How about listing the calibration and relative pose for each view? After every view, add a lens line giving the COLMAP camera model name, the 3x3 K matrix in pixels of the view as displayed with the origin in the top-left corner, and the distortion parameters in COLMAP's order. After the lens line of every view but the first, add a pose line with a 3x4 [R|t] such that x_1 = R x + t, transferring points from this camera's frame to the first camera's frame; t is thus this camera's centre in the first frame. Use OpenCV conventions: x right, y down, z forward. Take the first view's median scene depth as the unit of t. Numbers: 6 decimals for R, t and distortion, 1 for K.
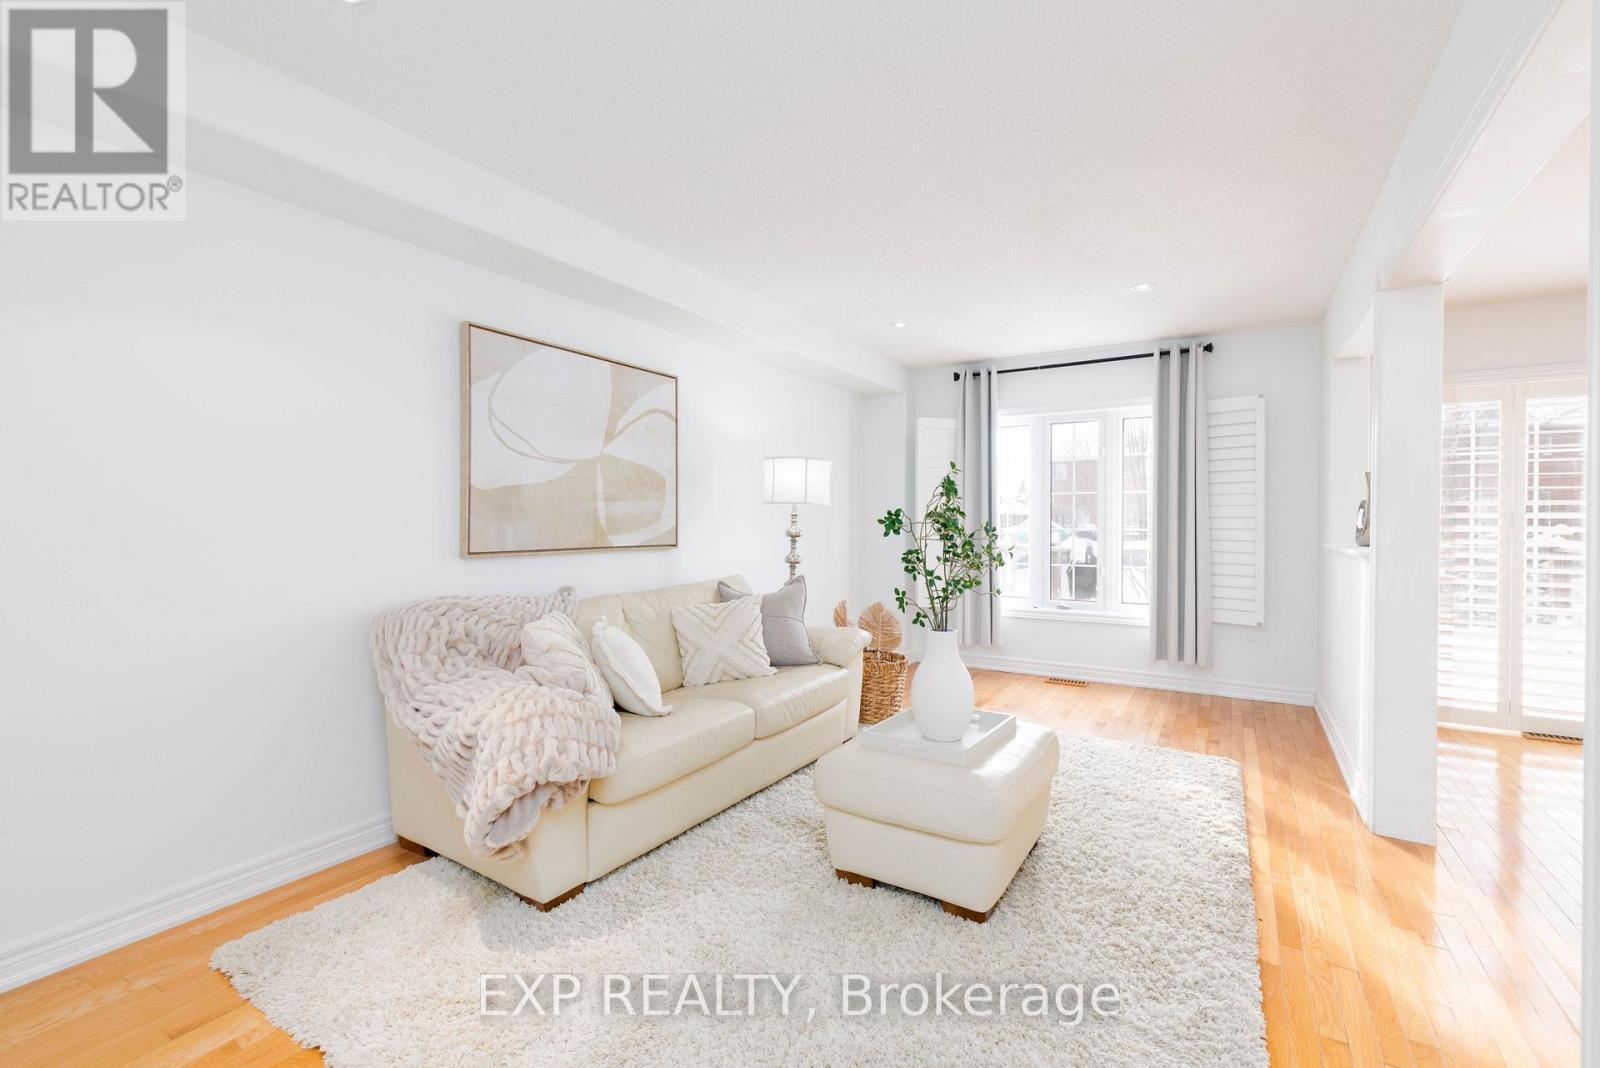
lens RADIAL K [[704.2, 0, 804.8], [0, 704.2, 517.7], [0, 0, 1]] dist [0.000518, 0.000217]
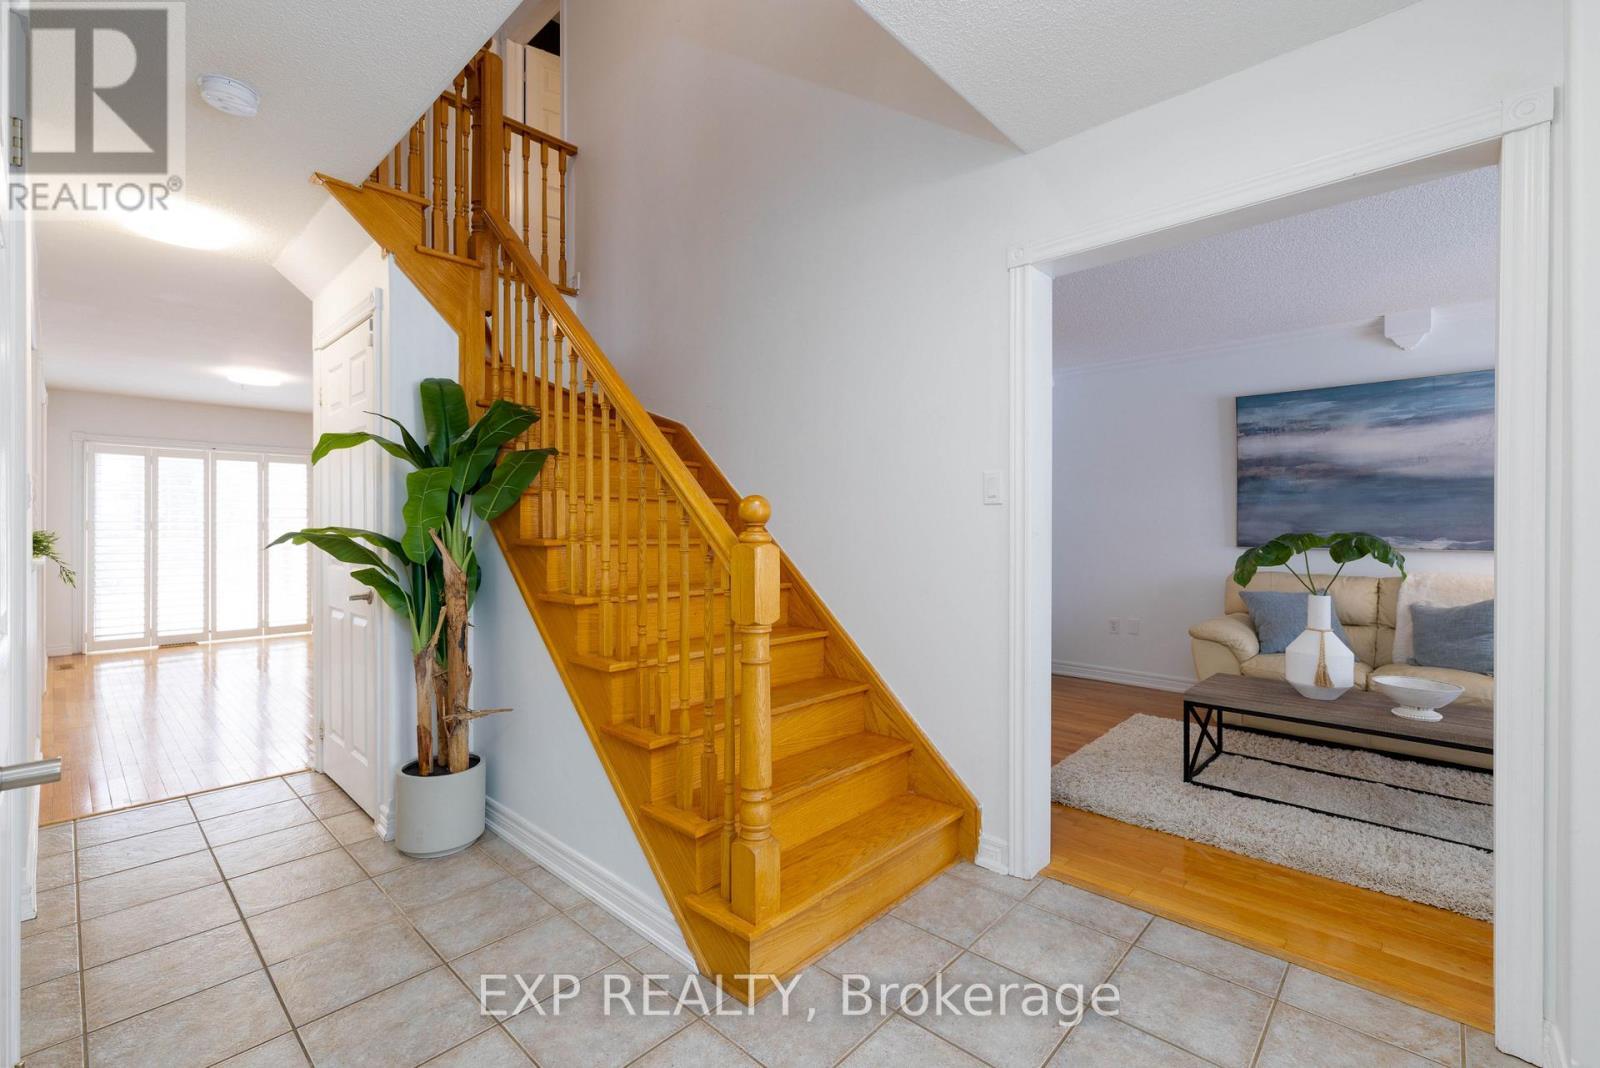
lens RADIAL K [[699.5, 0, 804.9], [0, 699.5, 531.6], [0, 0, 1]] dist [0.001476, 0.000509]
pose [[0.197798, -0.004566, 0.980232, -0.373578], [-0.003195, 0.999981, 0.005303, 0.004202], [-0.980238, -0.004181, 0.197779, -0.920608]]
